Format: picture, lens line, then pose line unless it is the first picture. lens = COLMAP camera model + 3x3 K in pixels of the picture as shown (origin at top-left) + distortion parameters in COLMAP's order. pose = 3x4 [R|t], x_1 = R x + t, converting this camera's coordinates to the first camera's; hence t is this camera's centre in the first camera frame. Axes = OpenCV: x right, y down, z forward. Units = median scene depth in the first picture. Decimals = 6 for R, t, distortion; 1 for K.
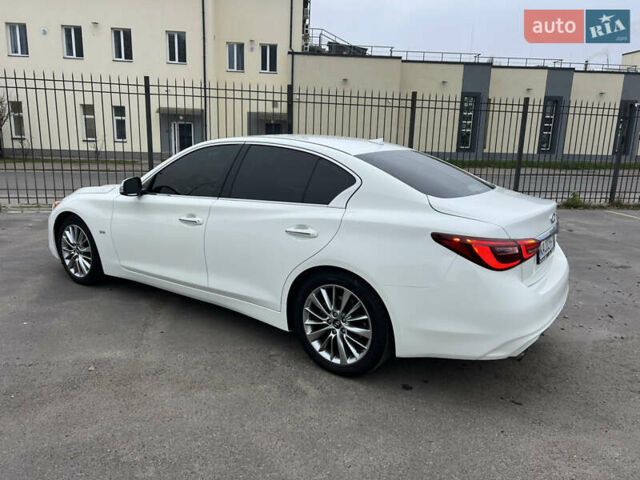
lens RADIAL K [[447.7, 0, 321.2], [0, 447.7, 249.8], [0, 0, 1]] dist [0.049359, -0.049703]
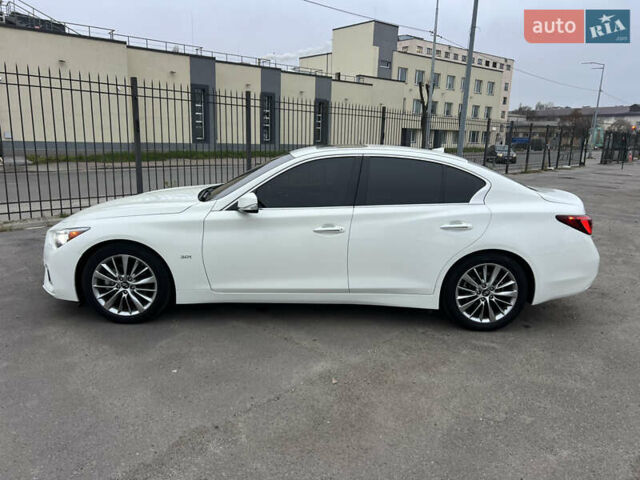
lens RADIAL K [[451.9, 0, 320.0], [0, 451.9, 240.0], [0, 0, 1]] dist [0.033771, -0.038037]
pose [[0.825191, -0.128977, 0.549931, -0.782444], [0.128873, 0.990893, 0.039018, -0.074542], [-0.549955, 0.038674, 0.834298, 0.108396]]
